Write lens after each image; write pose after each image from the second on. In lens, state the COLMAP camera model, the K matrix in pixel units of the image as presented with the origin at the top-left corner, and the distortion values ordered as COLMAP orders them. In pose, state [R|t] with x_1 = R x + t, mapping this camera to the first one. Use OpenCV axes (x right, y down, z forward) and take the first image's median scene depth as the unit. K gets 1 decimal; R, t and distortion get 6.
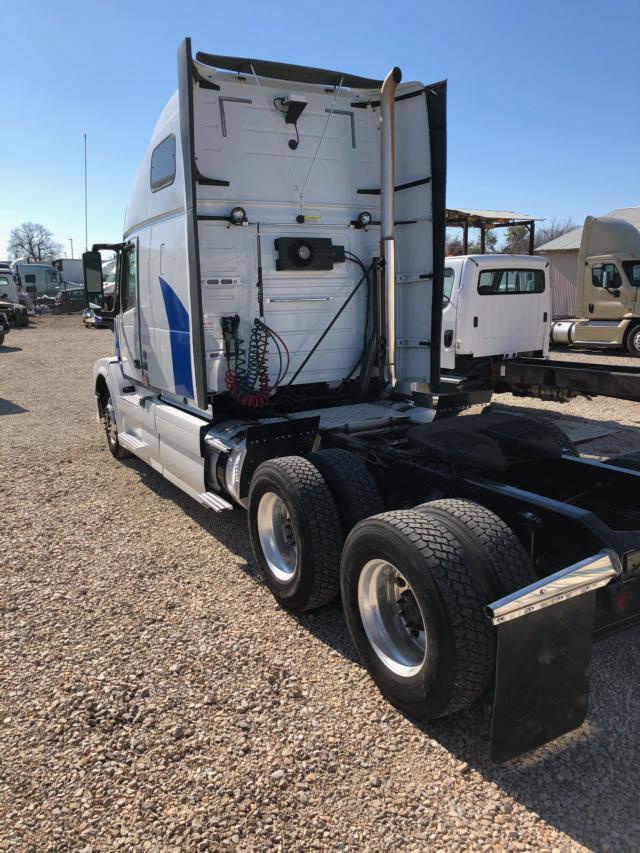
lens RADIAL K [[690.5, 0, 319.0], [0, 690.5, 418.6], [0, 0, 1]] dist [0.006619, 0.009585]
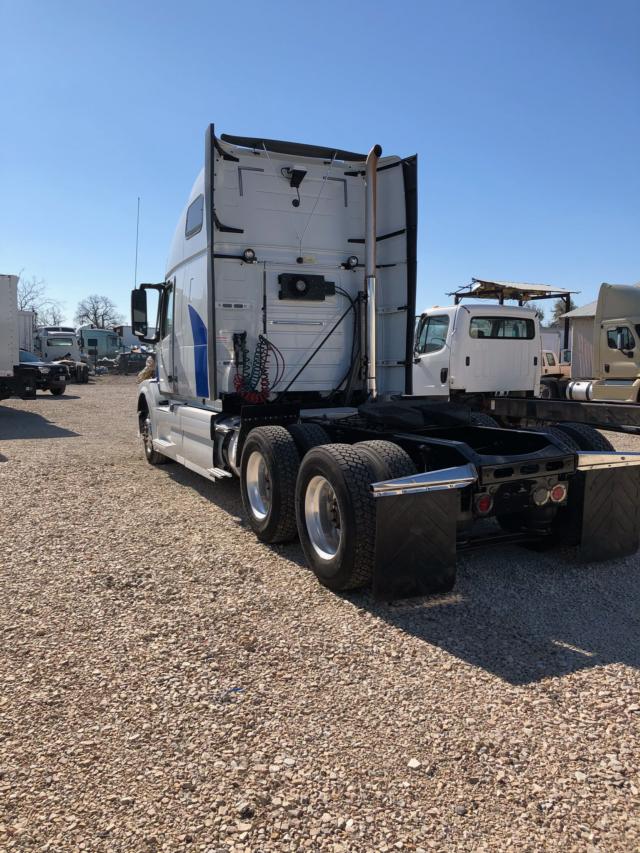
lens RADIAL K [[689.2, 0, 320.0], [0, 689.2, 426.5], [0, 0, 1]] dist [0.012883, 0.004913]
pose [[0.997193, 0.025282, -0.070474, 0.108193], [-0.031762, 0.995216, -0.092391, 0.131313], [0.067801, 0.094370, 0.993226, -0.225489]]
